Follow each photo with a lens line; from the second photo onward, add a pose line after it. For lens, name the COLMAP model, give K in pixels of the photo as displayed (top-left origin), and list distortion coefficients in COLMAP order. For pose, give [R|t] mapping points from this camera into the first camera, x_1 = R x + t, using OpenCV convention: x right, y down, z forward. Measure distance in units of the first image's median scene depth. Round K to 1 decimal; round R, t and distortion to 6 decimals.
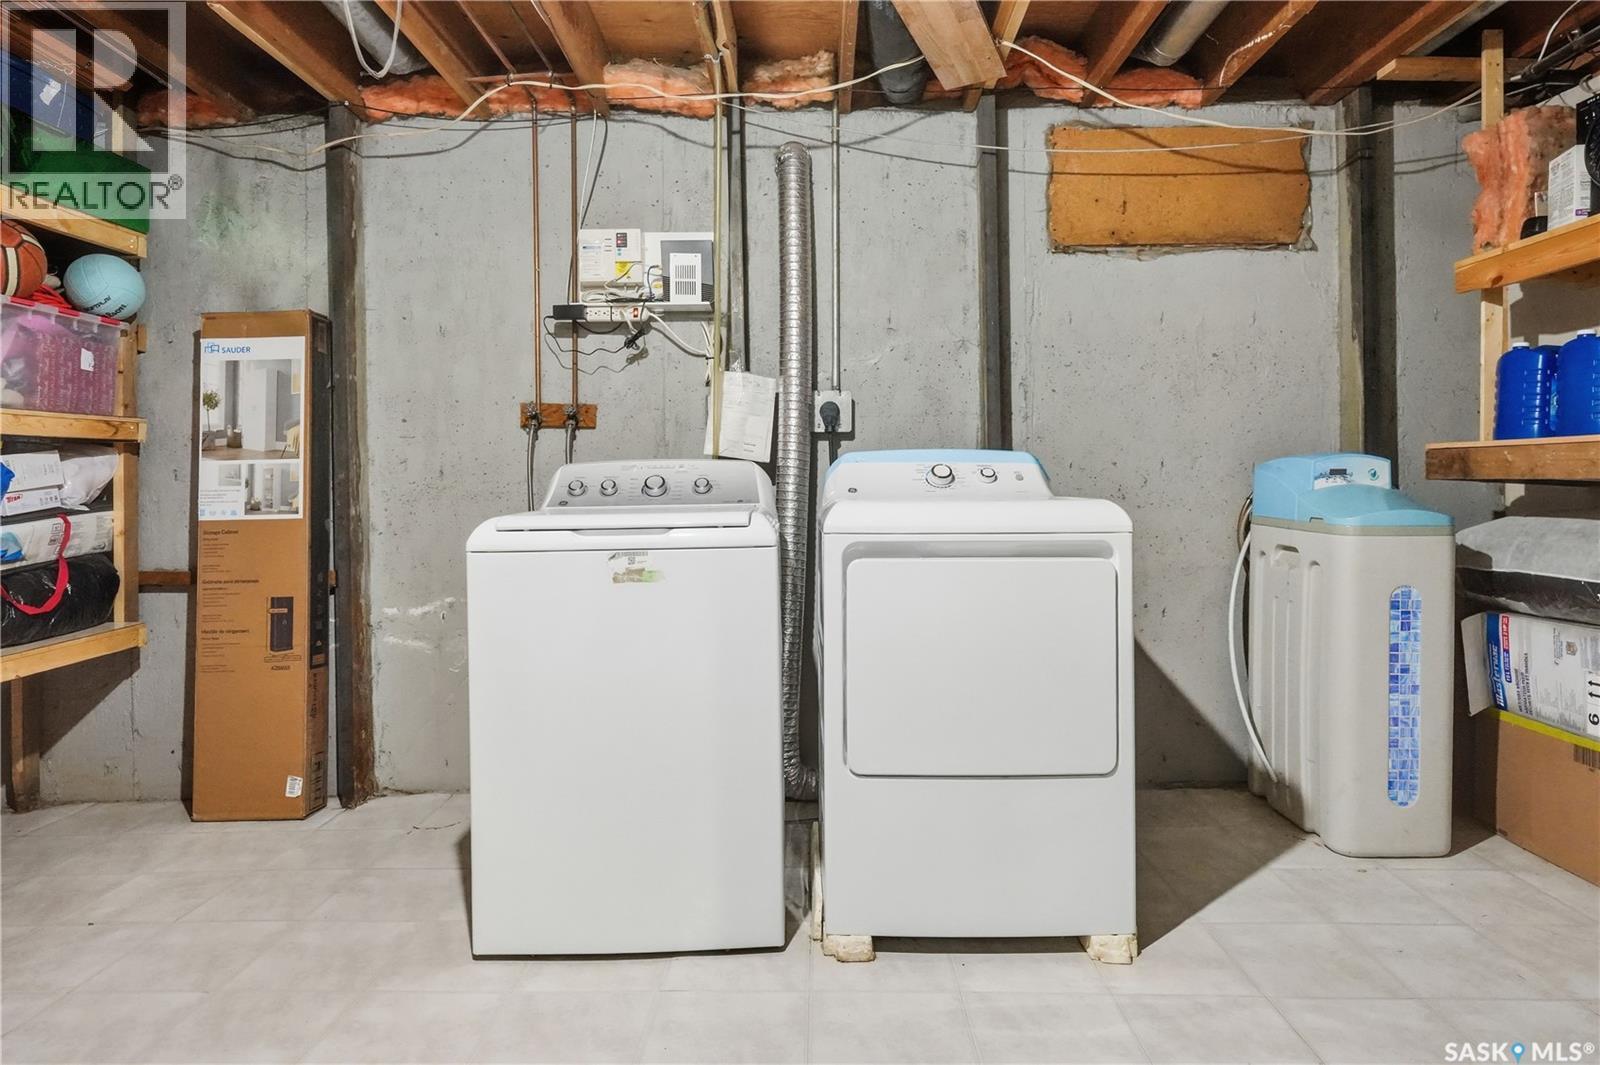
lens RADIAL K [[918.3, 0, 803.6], [0, 918.3, 486.4], [0, 0, 1]] dist [0.003973, -0.000470]
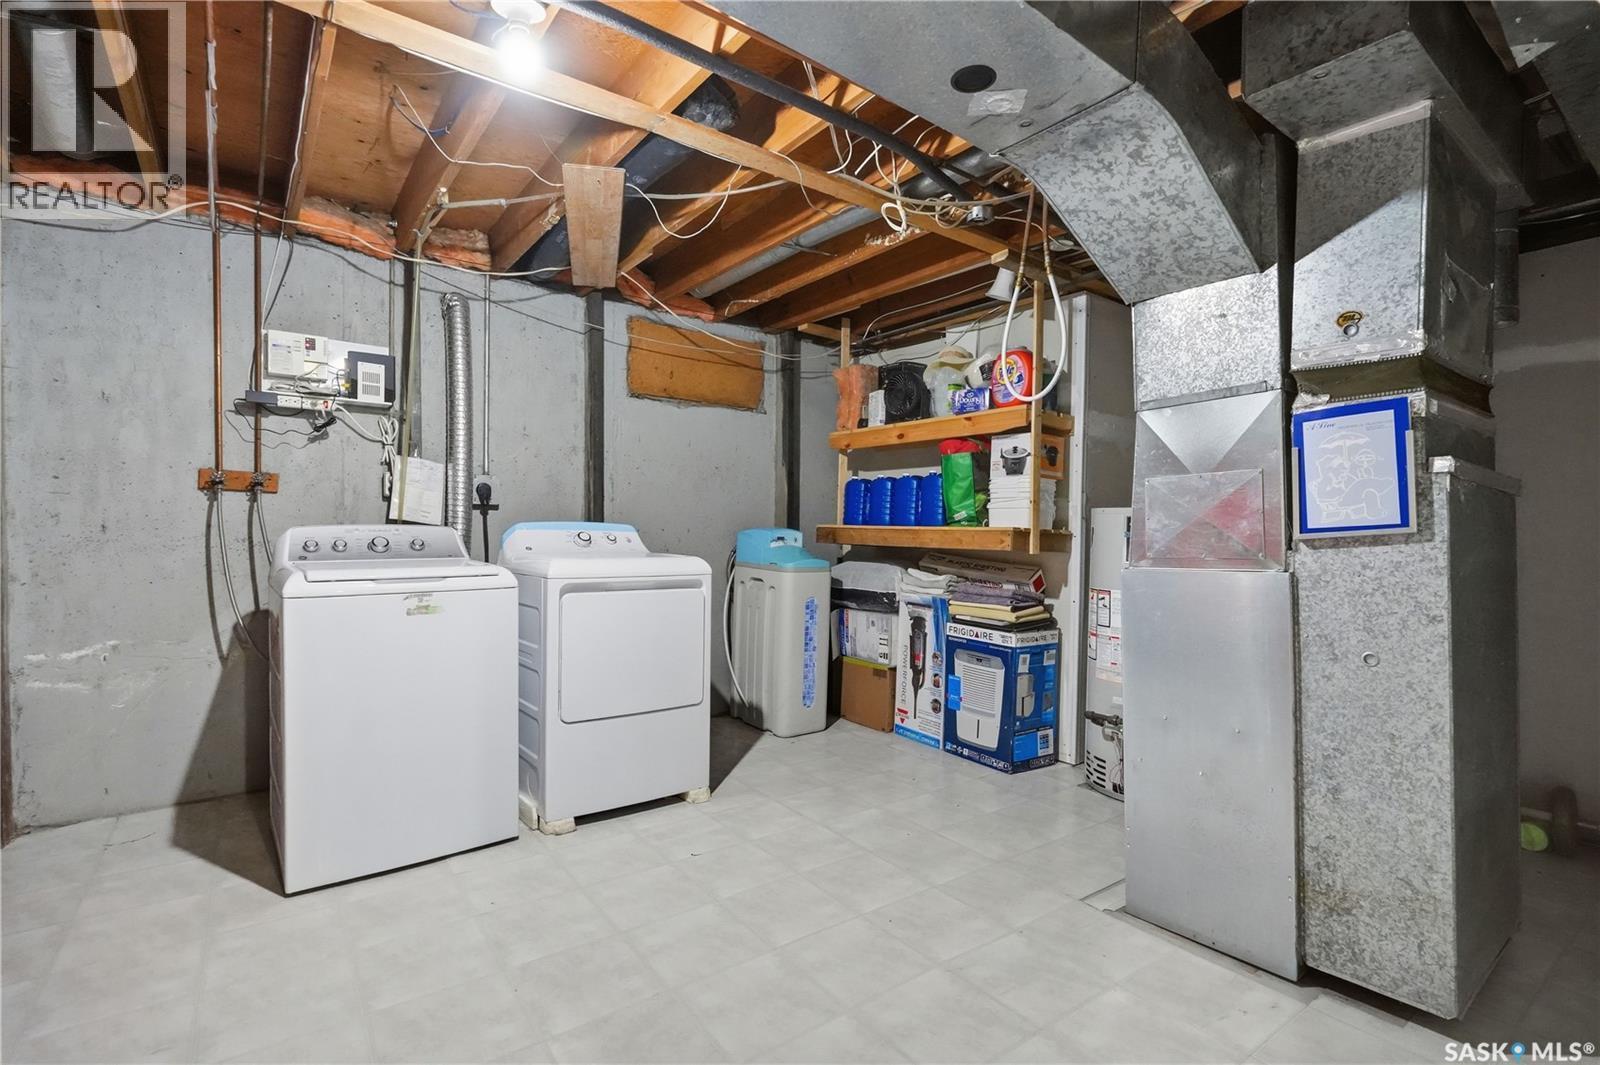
lens RADIAL K [[748.1, 0, 800.0], [0, 748.1, 532.5], [0, 0, 1]] dist [0.016105, -0.010941]
pose [[0.793697, 0.015400, 0.608118, -0.289682], [-0.021063, 0.999776, 0.002173, -0.028806], [-0.607948, -0.014534, 0.793844, -0.220198]]
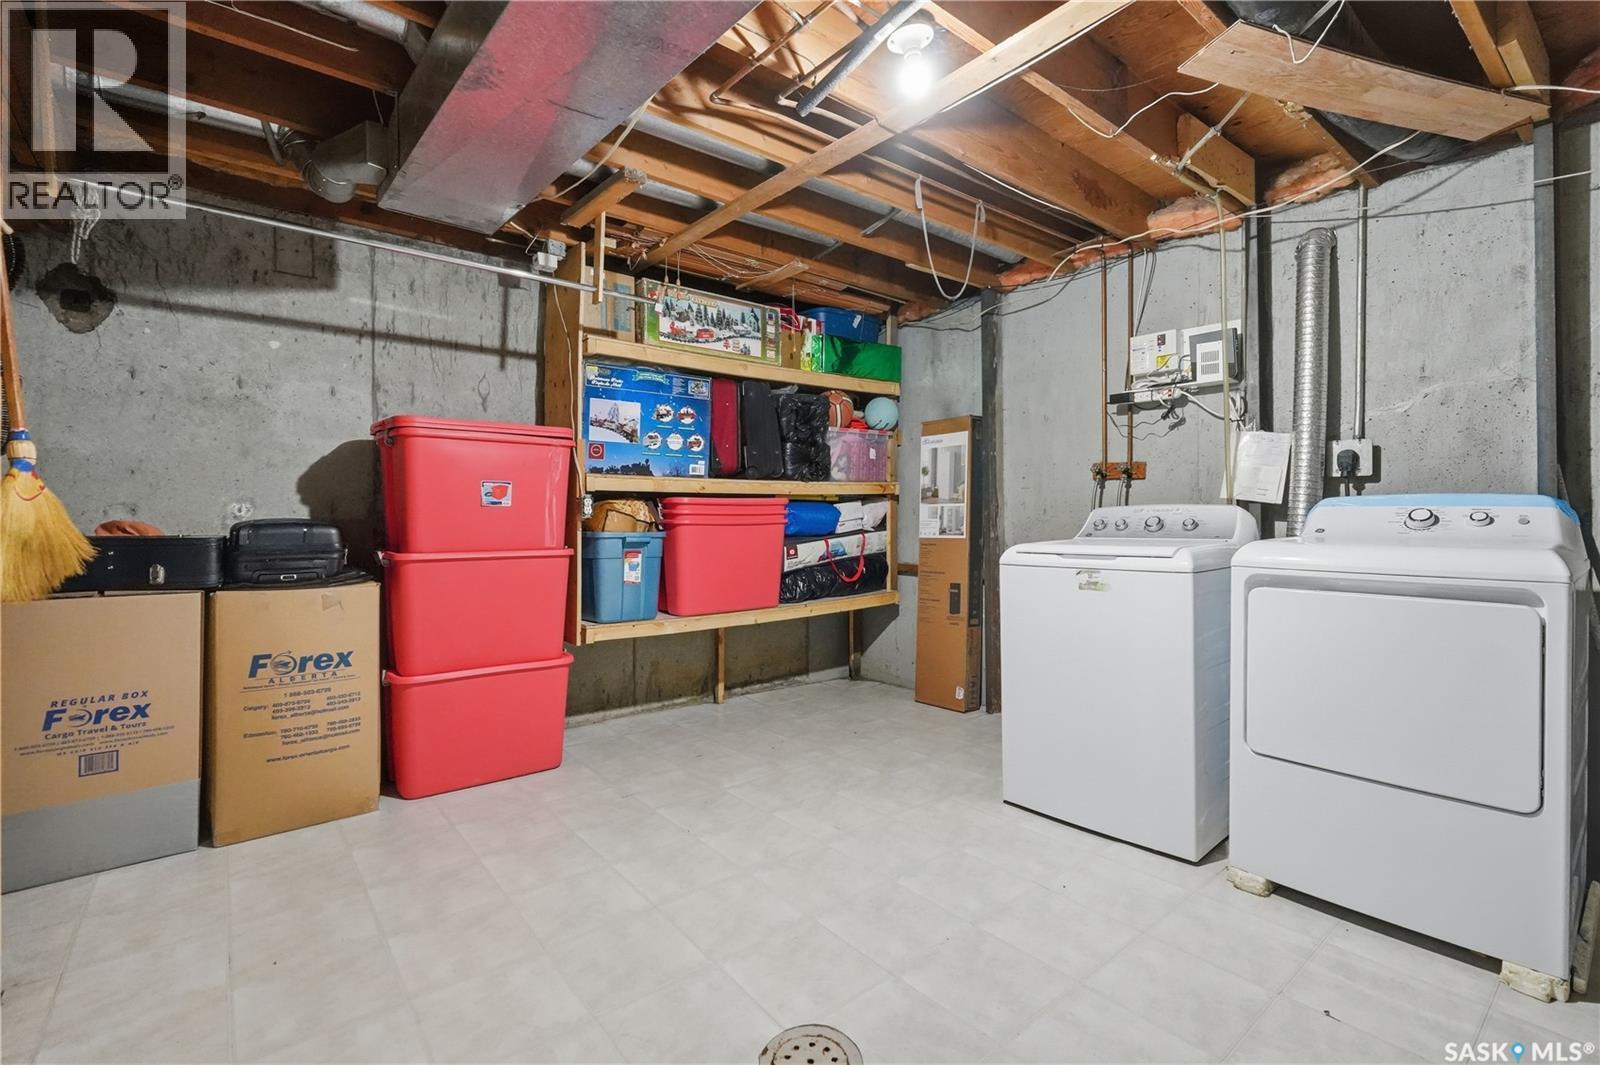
lens RADIAL K [[726.3, 0, 798.9], [0, 726.3, 515.1], [0, 0, 1]] dist [0.000181, 0.000203]
pose [[0.642137, 0.006709, -0.766561, 0.283866], [0.003543, 0.999925, 0.011720, -0.024518], [0.766582, -0.010242, 0.642065, -0.101639]]
